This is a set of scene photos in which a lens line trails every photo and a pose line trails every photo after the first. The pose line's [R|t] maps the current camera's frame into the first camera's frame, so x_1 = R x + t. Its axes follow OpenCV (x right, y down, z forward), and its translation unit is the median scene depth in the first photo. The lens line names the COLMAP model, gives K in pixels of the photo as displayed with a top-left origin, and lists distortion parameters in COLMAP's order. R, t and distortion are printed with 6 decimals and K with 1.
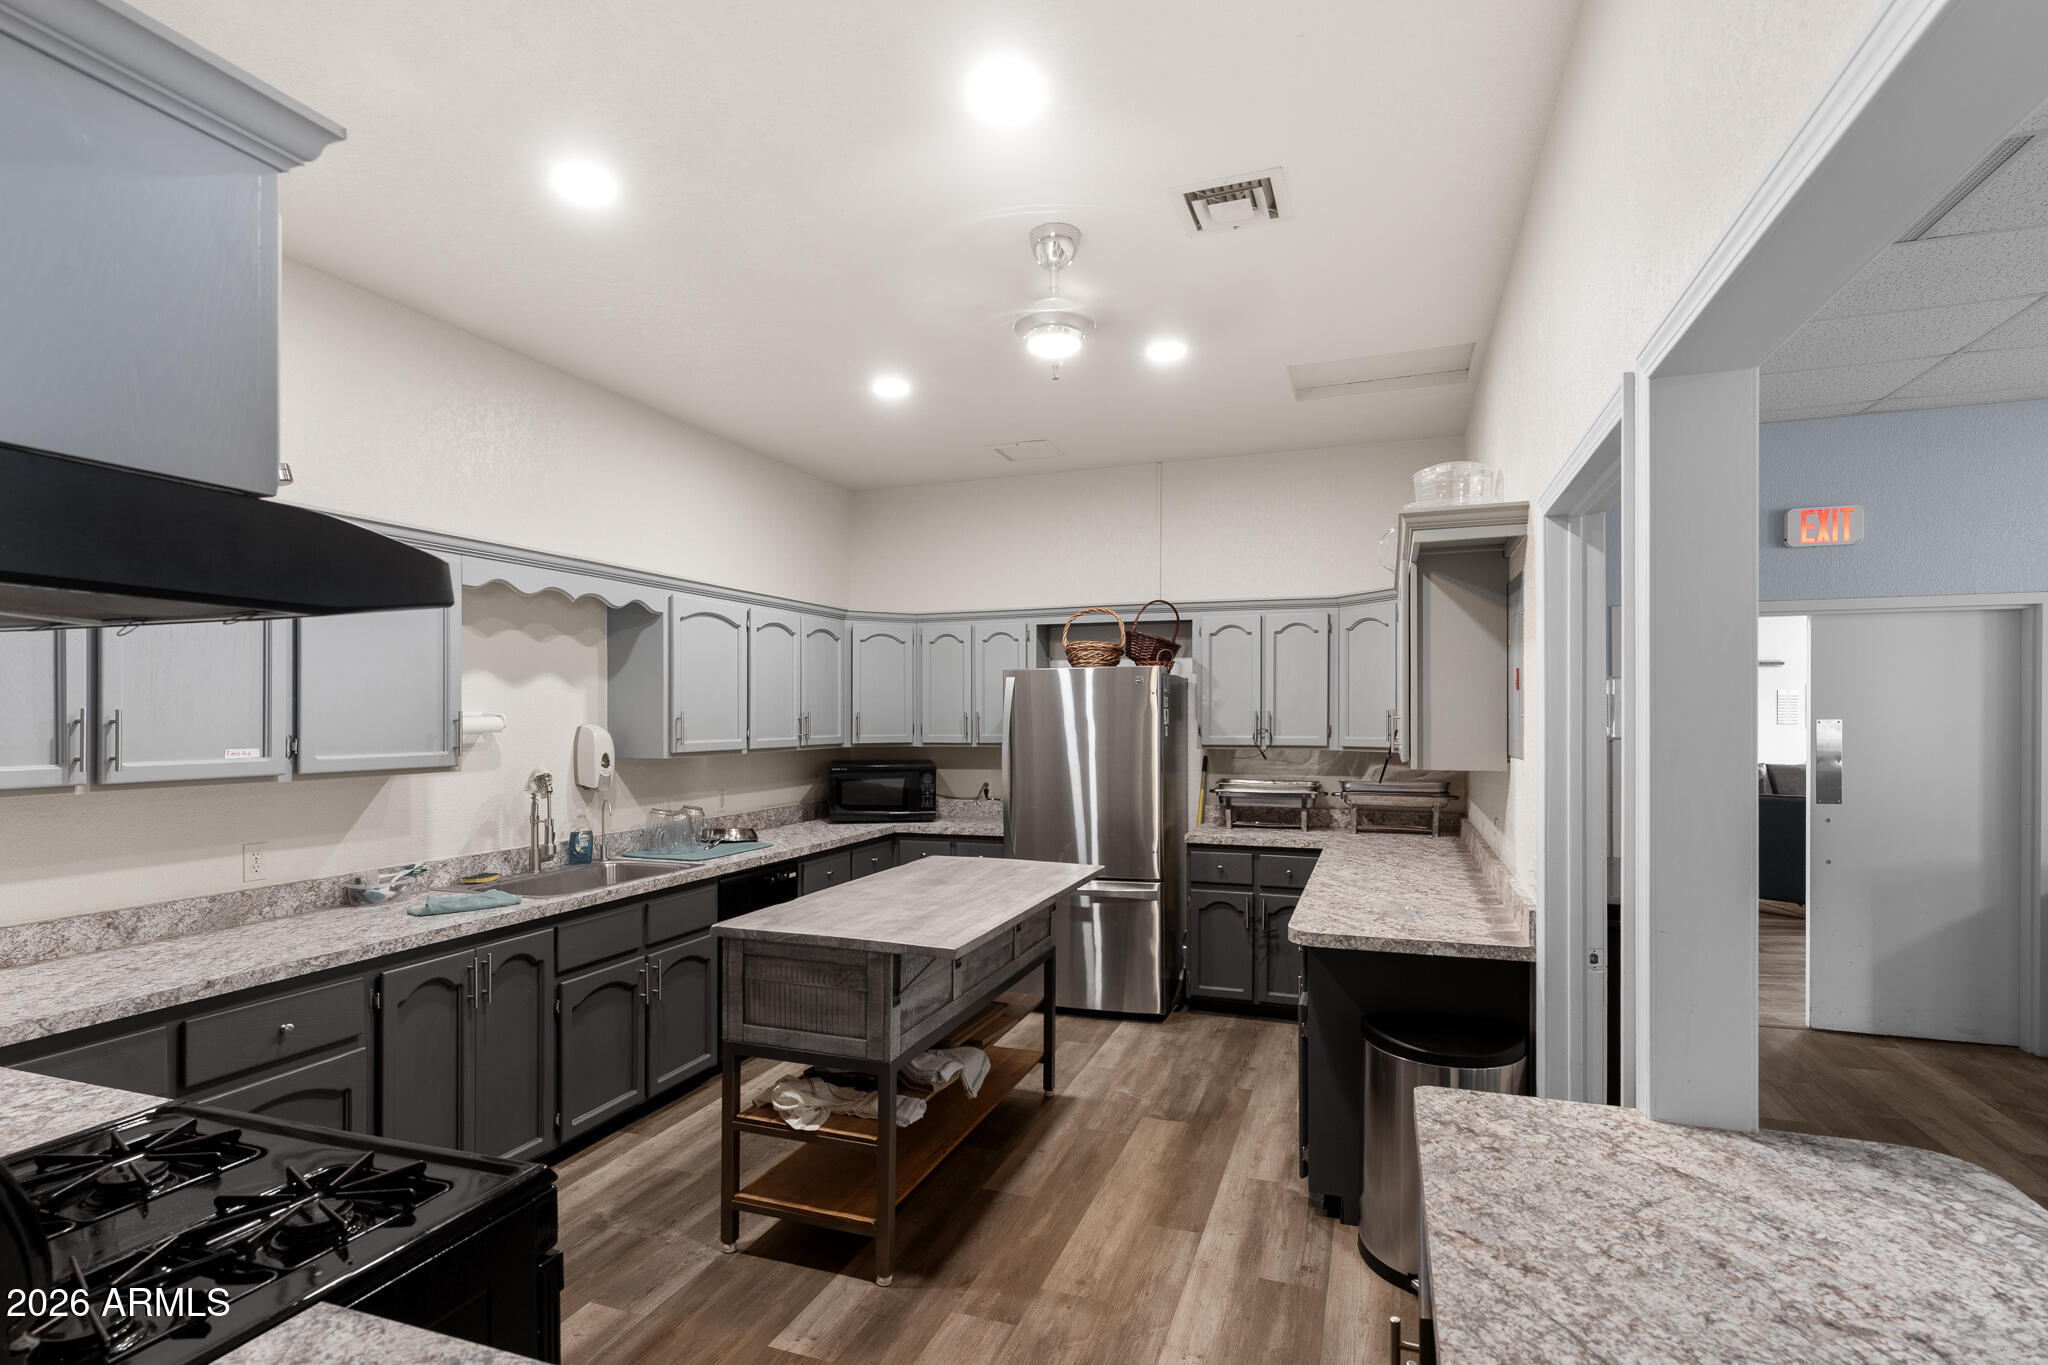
lens RADIAL K [[1004.6, 0, 1021.1], [0, 1004.6, 702.4], [0, 0, 1]] dist [0.002925, 0.000508]
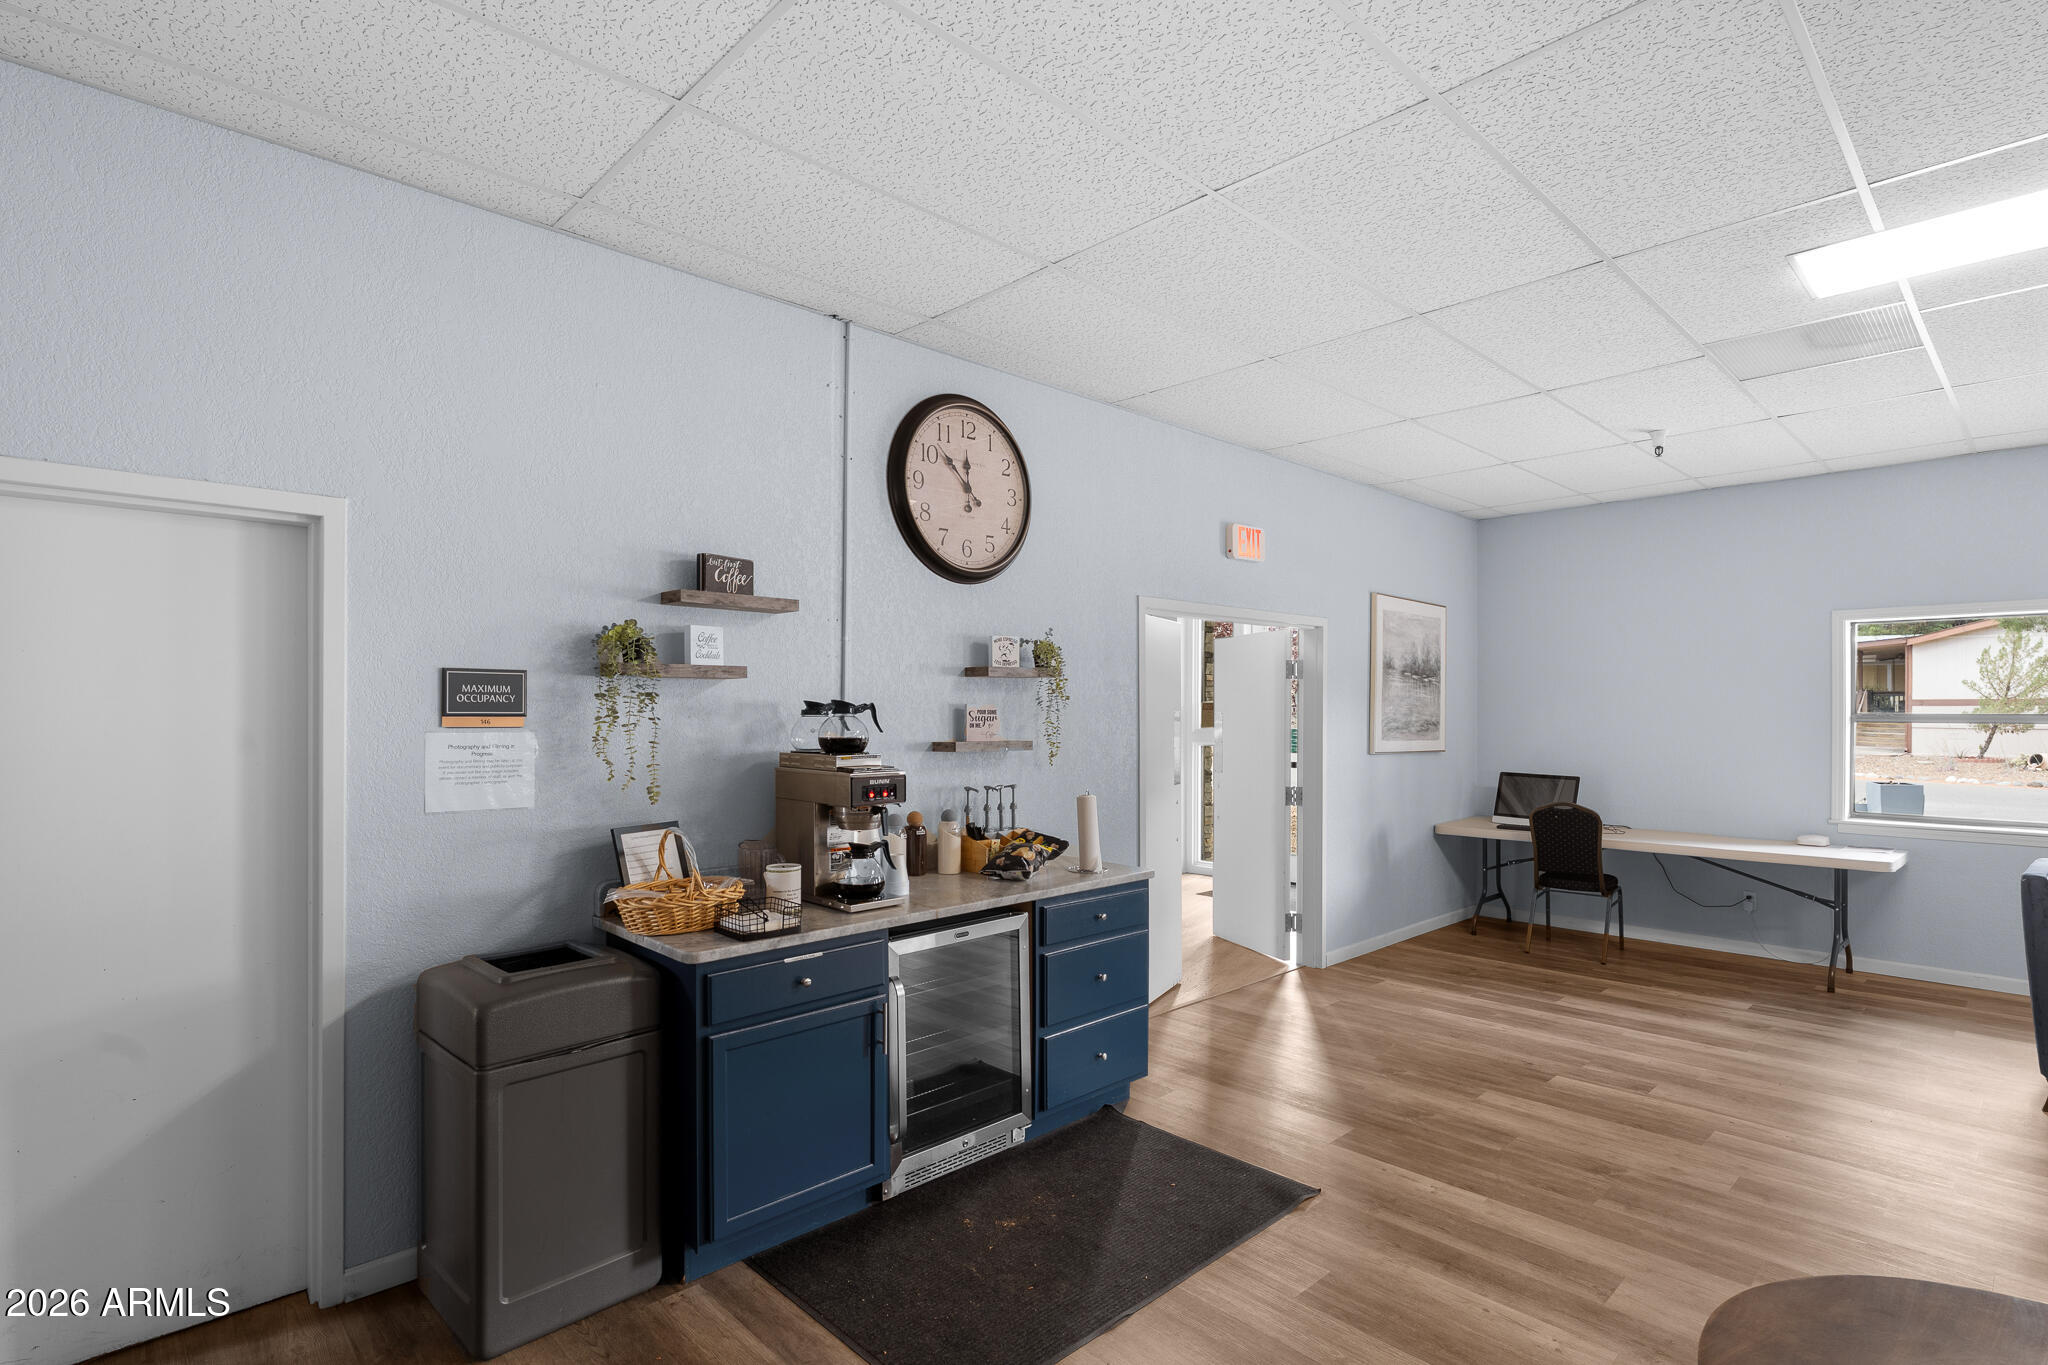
lens RADIAL K [[1004.6, 0, 1023.7], [0, 1004.6, 694.5], [0, 0, 1]] dist [0.002925, 0.000508]
pose [[0.444387, 0.009416, 0.895785, 0.650769], [-0.007967, 0.999947, -0.006559, 0.003595], [-0.895799, -0.004221, 0.444439, 0.376946]]
